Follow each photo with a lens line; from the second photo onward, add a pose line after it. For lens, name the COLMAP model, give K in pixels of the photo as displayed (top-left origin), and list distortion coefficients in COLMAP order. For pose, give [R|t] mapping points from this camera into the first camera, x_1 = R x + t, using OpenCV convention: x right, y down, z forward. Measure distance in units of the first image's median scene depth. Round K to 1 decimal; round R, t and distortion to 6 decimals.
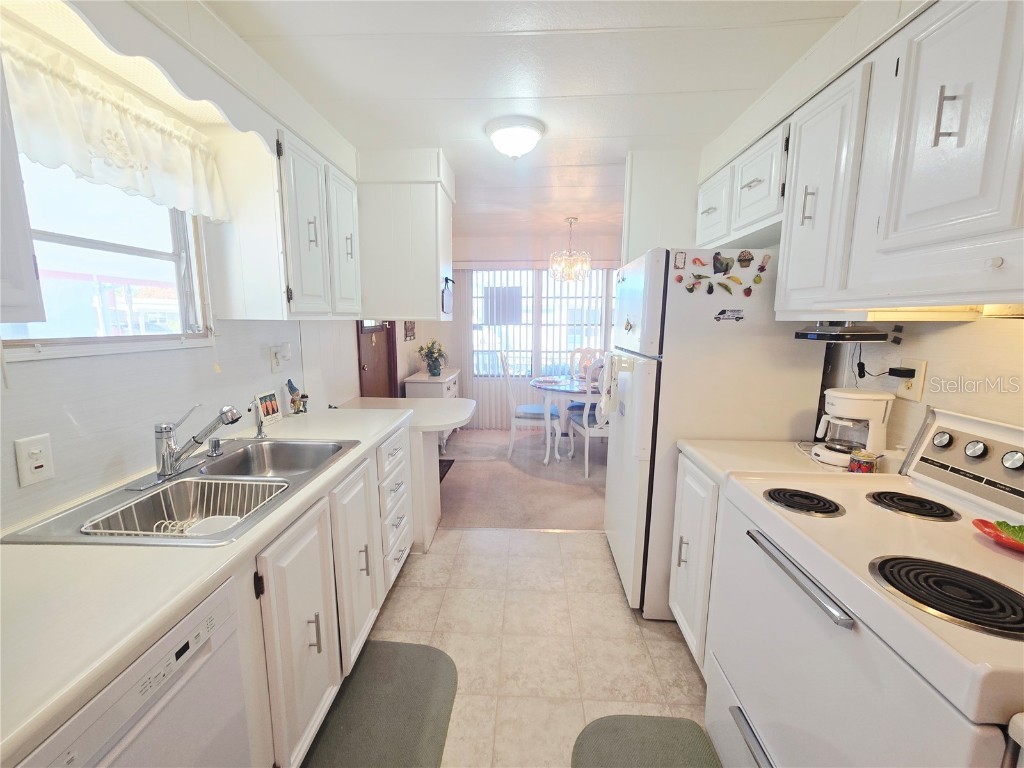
lens RADIAL K [[422.2, 0, 505.6], [0, 422.2, 384.2], [0, 0, 1]] dist [0.000275, -0.000165]
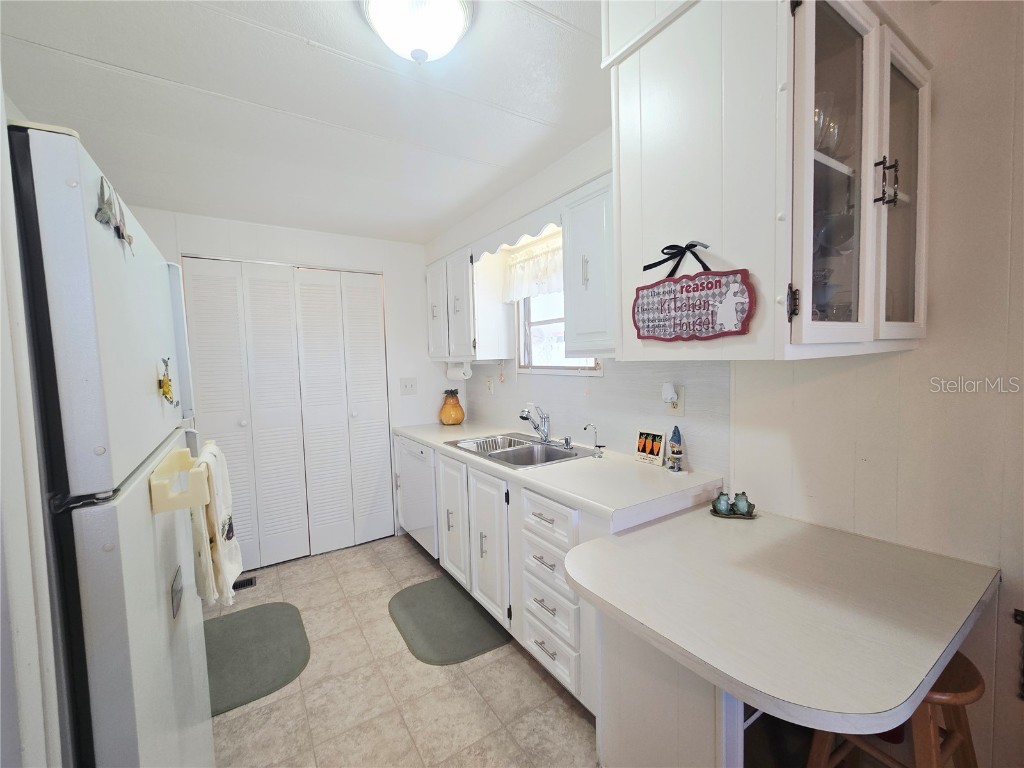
lens RADIAL K [[422.2, 0, 504.4], [0, 422.2, 382.7], [0, 0, 1]] dist [0.000275, -0.000165]
pose [[-0.815857, 0.057382, -0.575399, 0.285206], [-0.062496, 0.980486, 0.186391, -0.272572], [0.574866, 0.188029, -0.796350, 1.717974]]
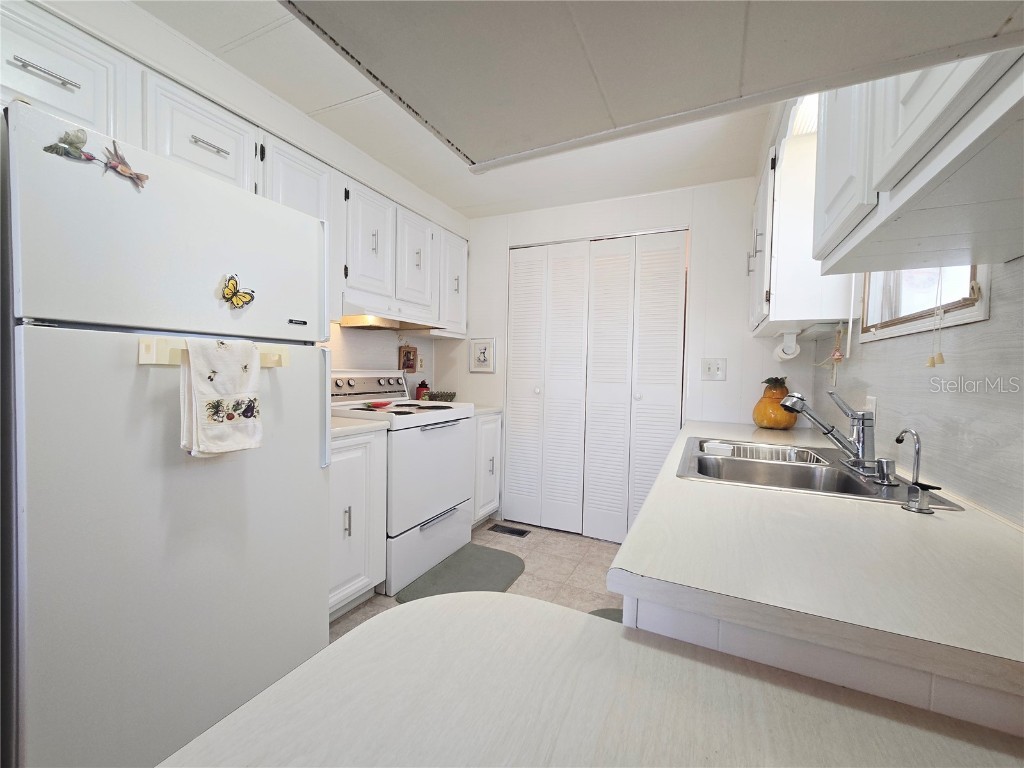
lens RADIAL K [[422.2, 0, 509.1], [0, 422.2, 387.2], [0, 0, 1]] dist [0.000275, -0.000165]
pose [[-0.921338, -0.035214, 0.387165, -0.334142], [0.036800, 0.983518, 0.177028, -0.108903], [-0.387017, 0.177351, -0.904856, 1.562053]]
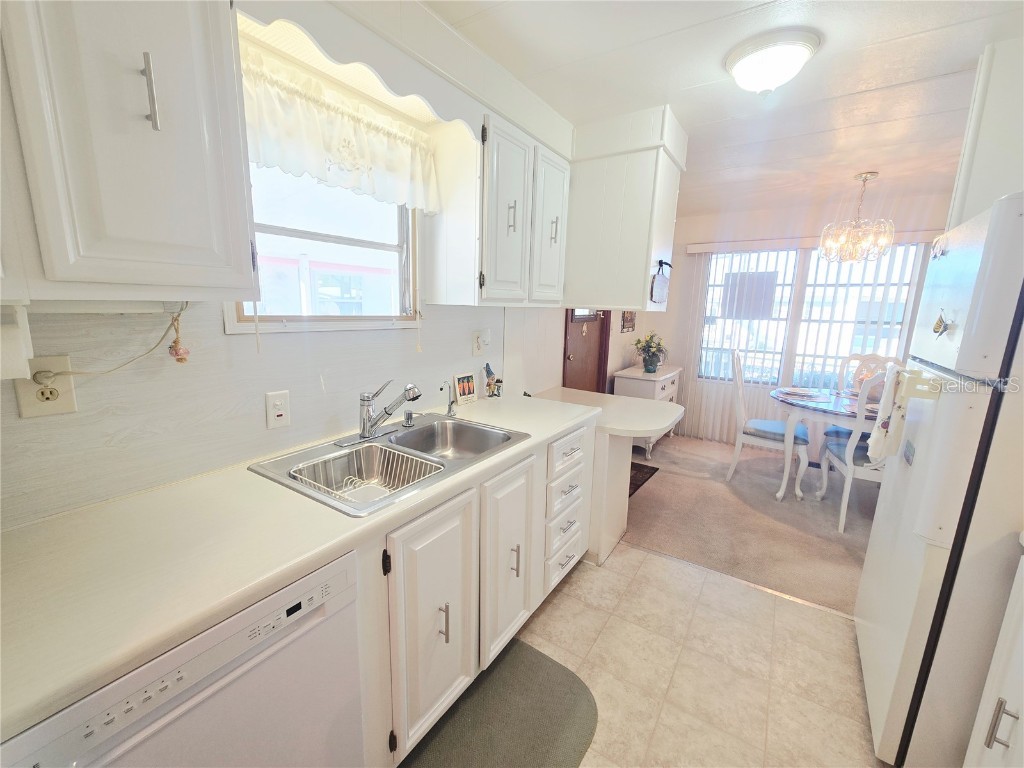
lens RADIAL K [[422.2, 0, 504.7], [0, 422.2, 385.7], [0, 0, 1]] dist [0.000275, -0.000165]
pose [[0.854674, 0.114000, -0.506495, 0.071795], [-0.101195, 0.993462, 0.052845, -0.018789], [0.509208, 0.006090, 0.860622, 0.143627]]
